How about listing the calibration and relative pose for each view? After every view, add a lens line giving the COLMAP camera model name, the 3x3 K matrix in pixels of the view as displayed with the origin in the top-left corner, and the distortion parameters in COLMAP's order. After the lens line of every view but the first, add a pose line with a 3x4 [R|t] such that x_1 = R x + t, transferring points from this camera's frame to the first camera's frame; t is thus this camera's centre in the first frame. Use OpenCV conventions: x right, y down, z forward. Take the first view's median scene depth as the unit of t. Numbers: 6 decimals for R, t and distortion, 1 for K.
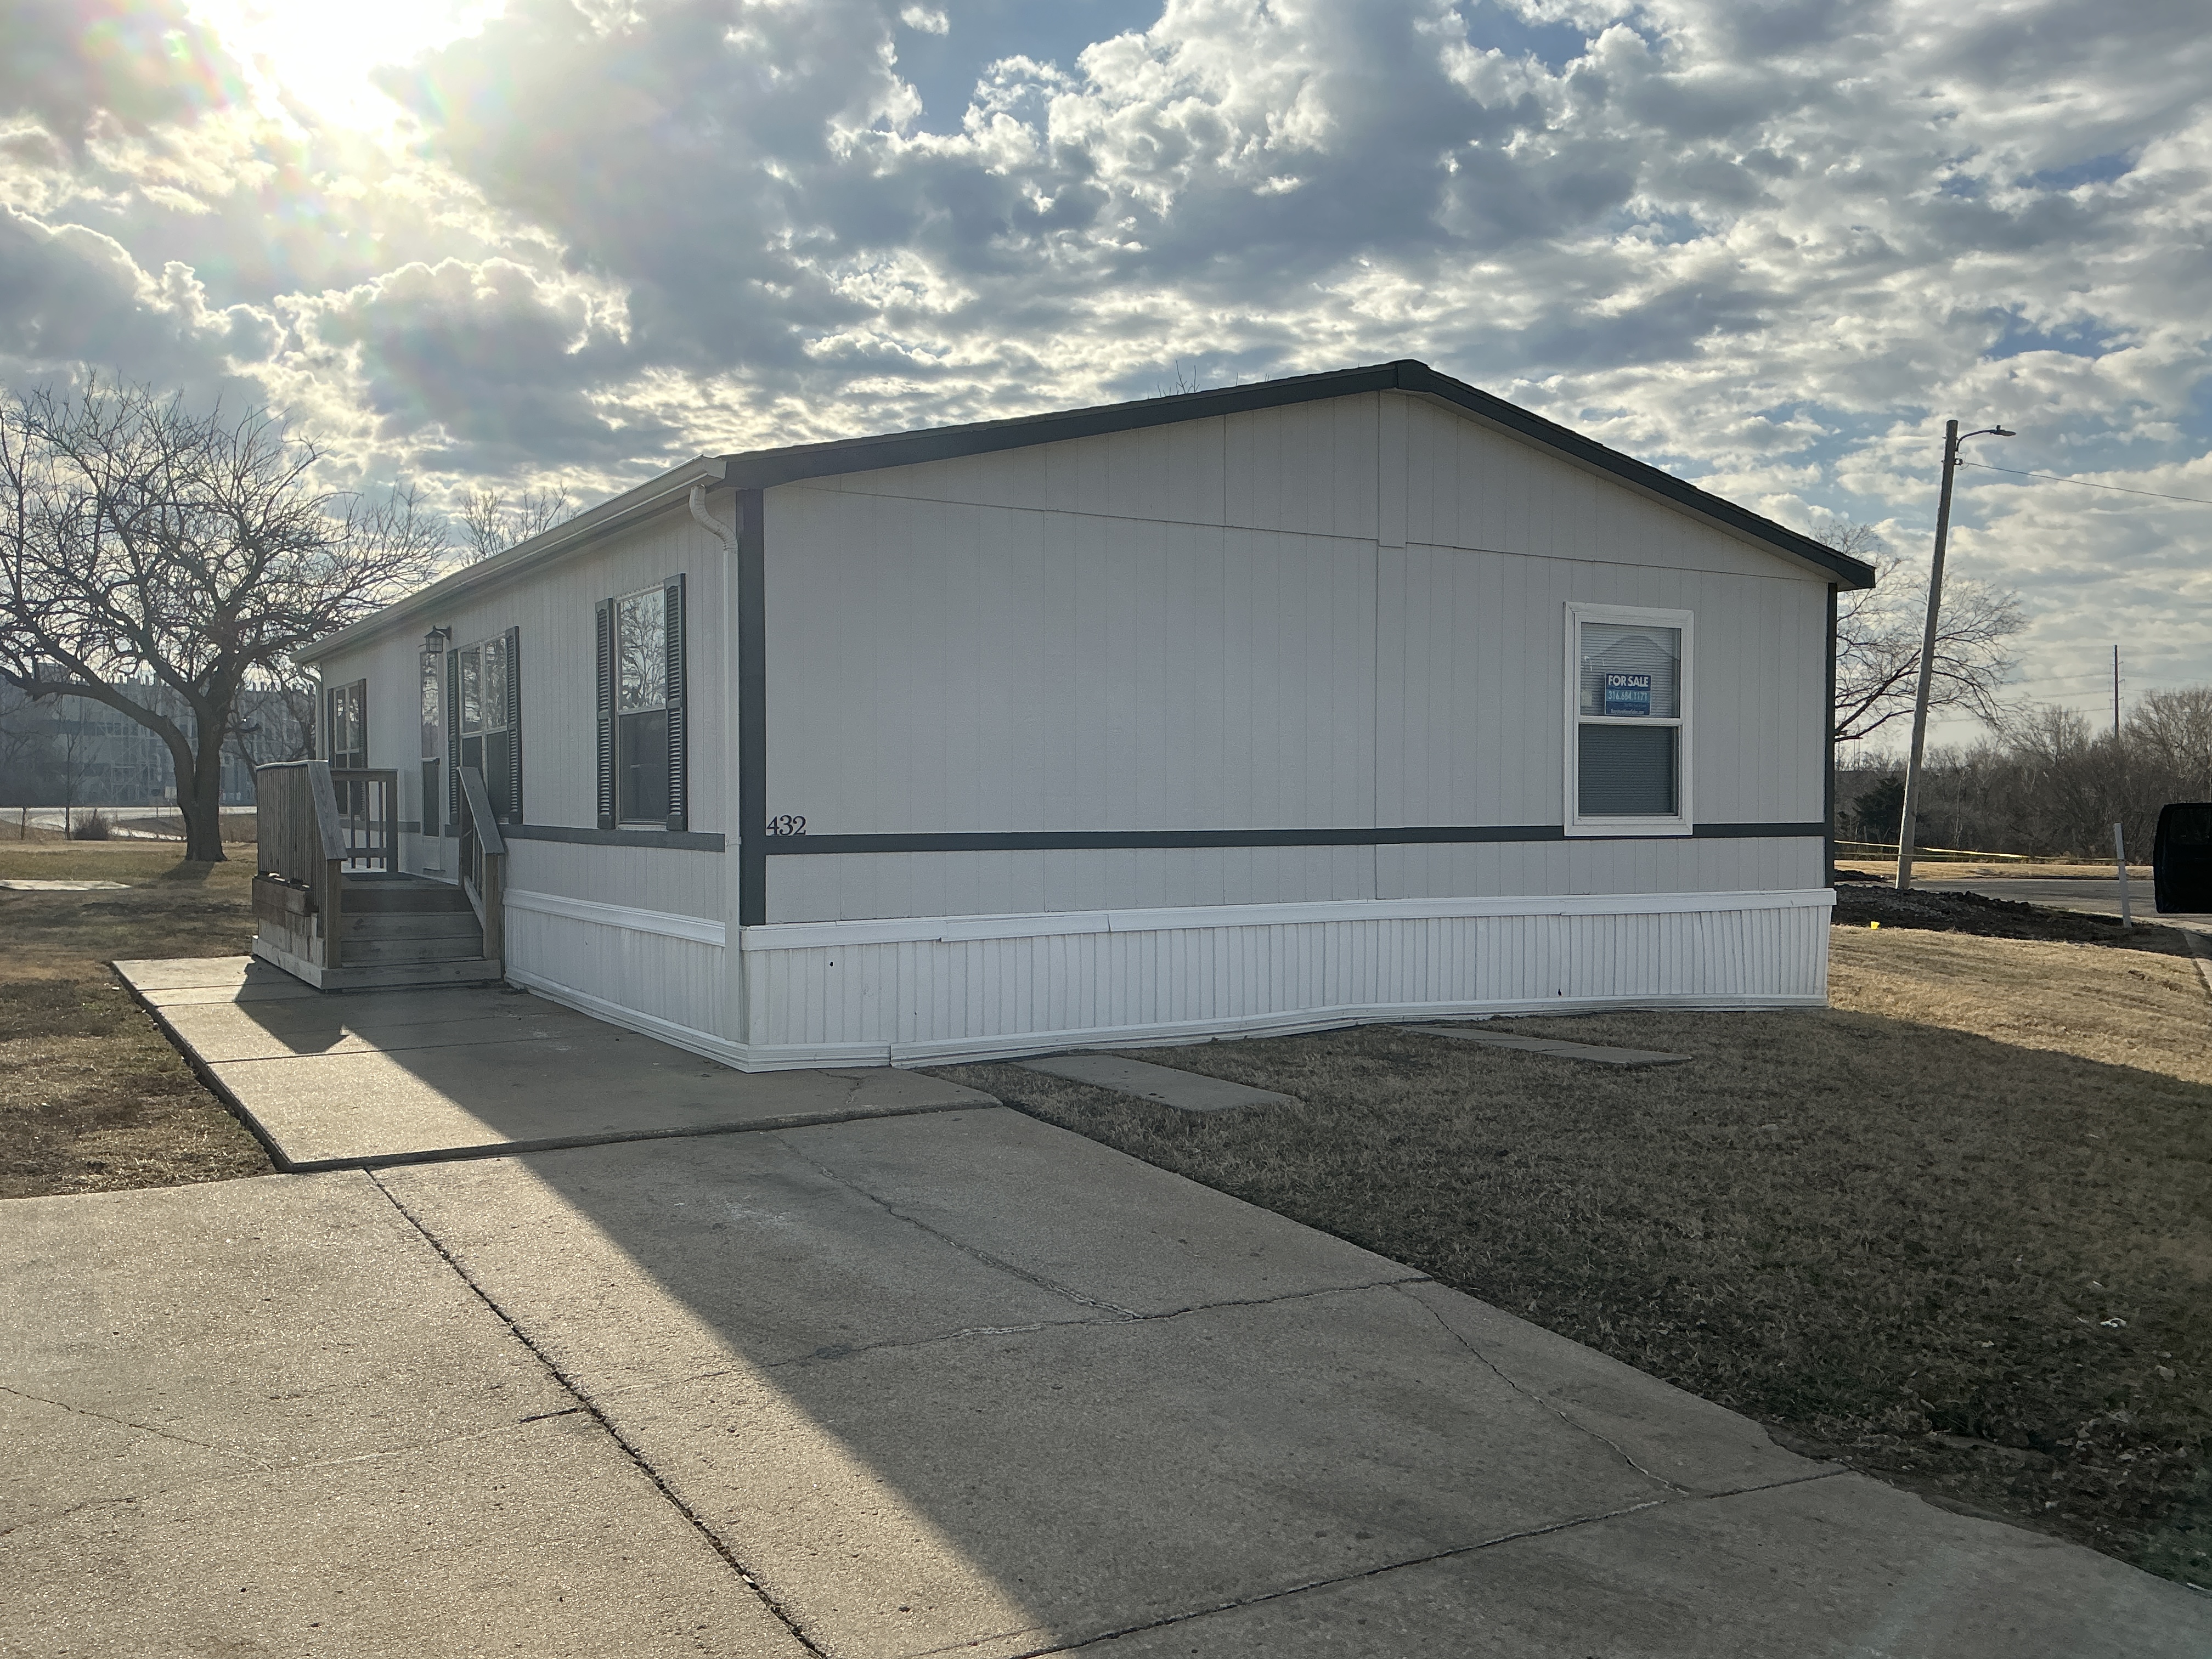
lens RADIAL K [[1795.7, 0, 1106.0], [0, 1795.7, 829.5], [0, 0, 1]] dist [0.008162, -0.001027]
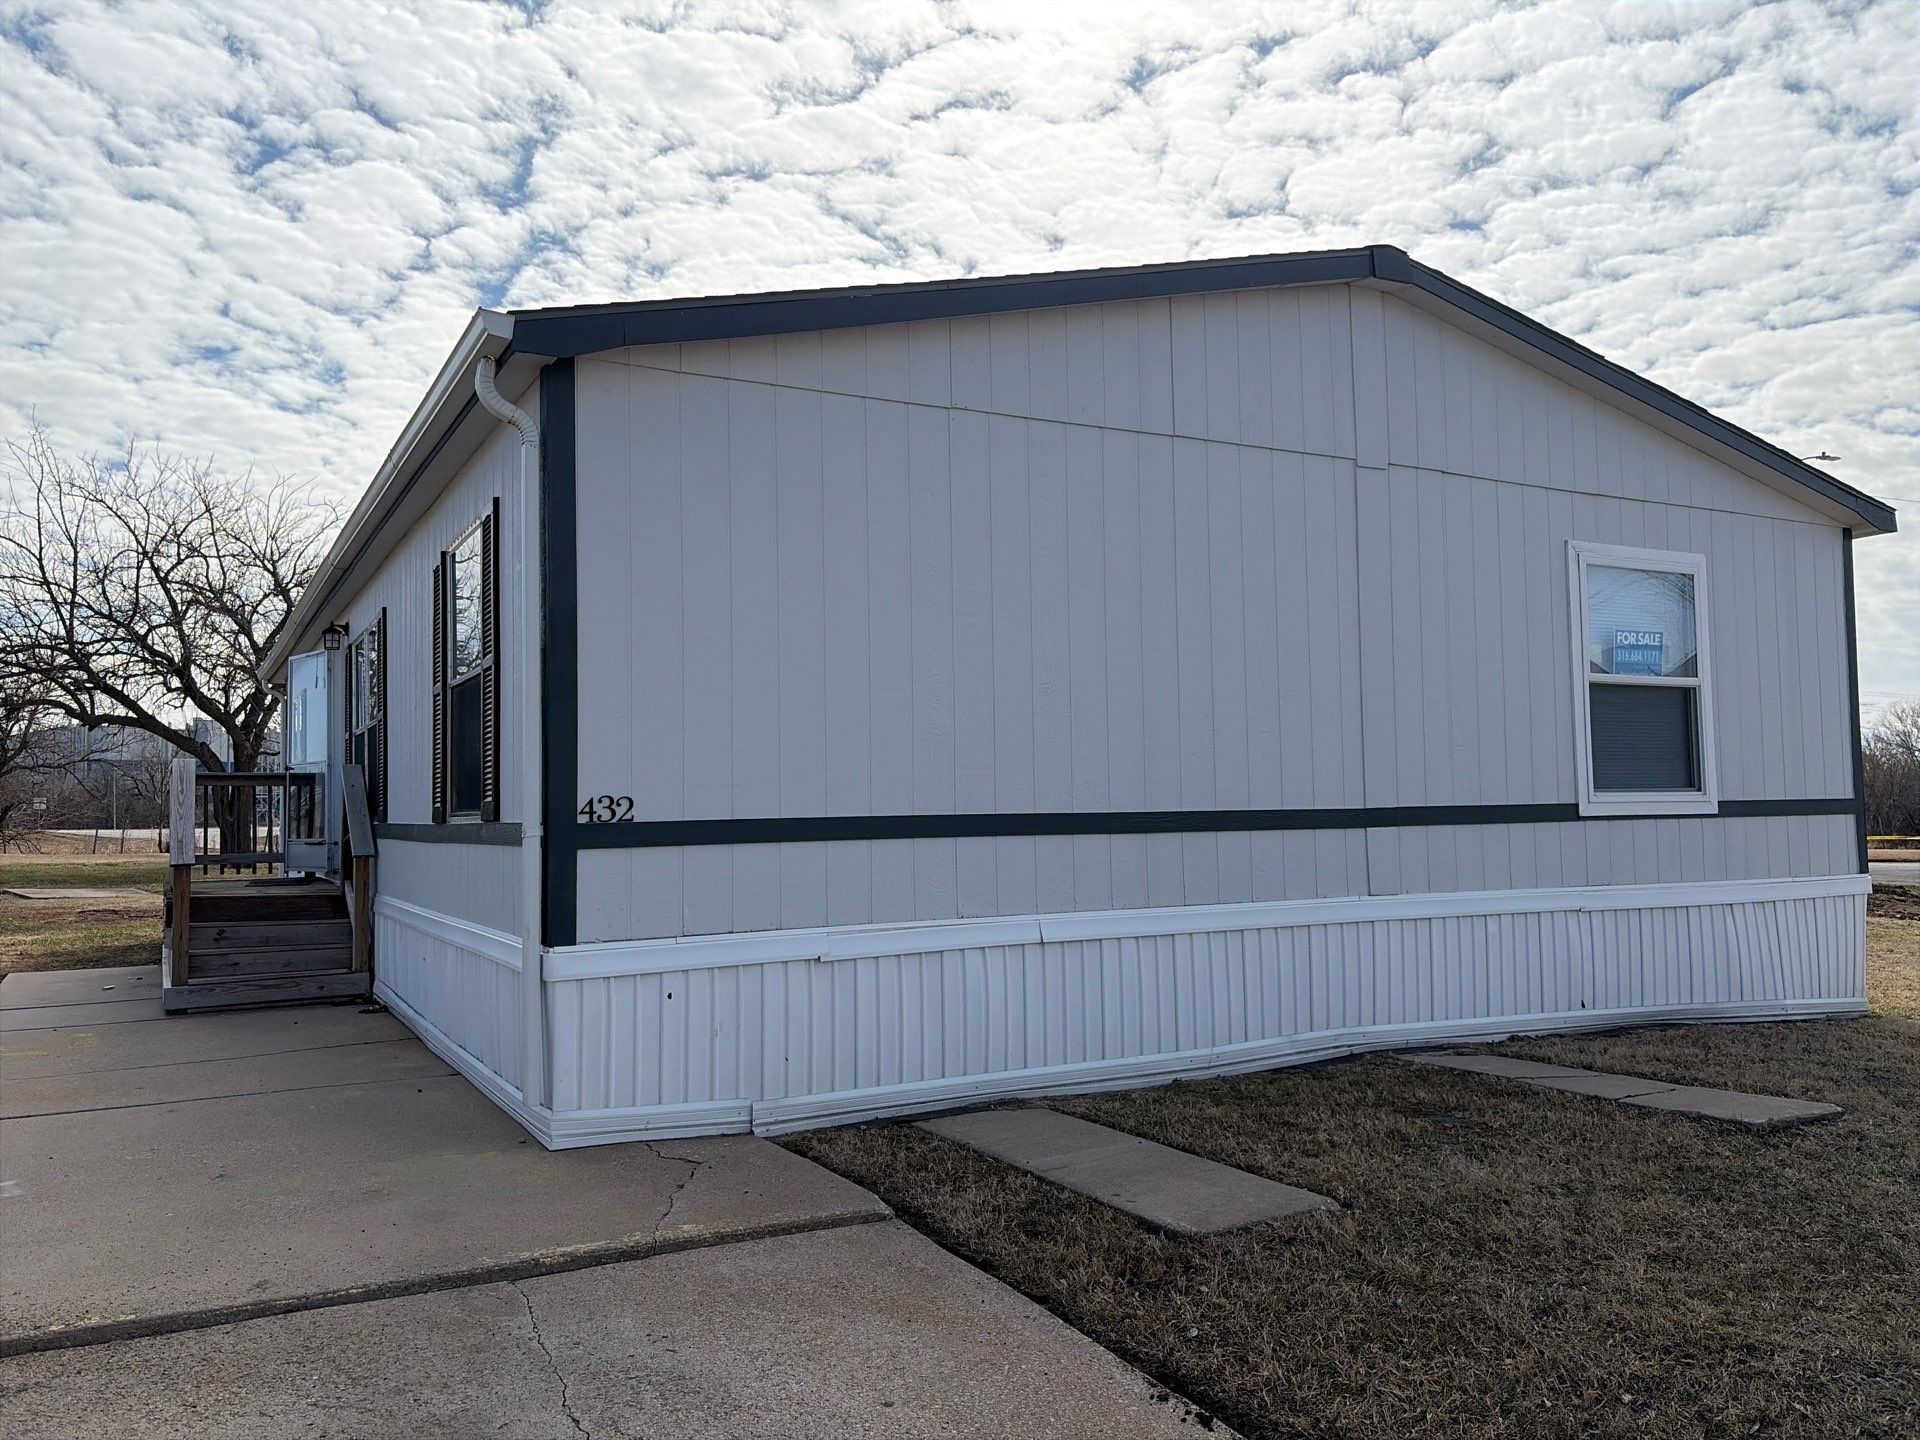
lens RADIAL K [[1558.6, 0, 960.0], [0, 1558.6, 720.0], [0, 0, 1]] dist [0.008162, -0.001027]
pose [[0.999053, -0.018014, -0.039614, -0.004259], [0.015166, 0.997358, -0.071049, 0.006834], [0.040789, 0.070381, 0.996686, 0.273386]]
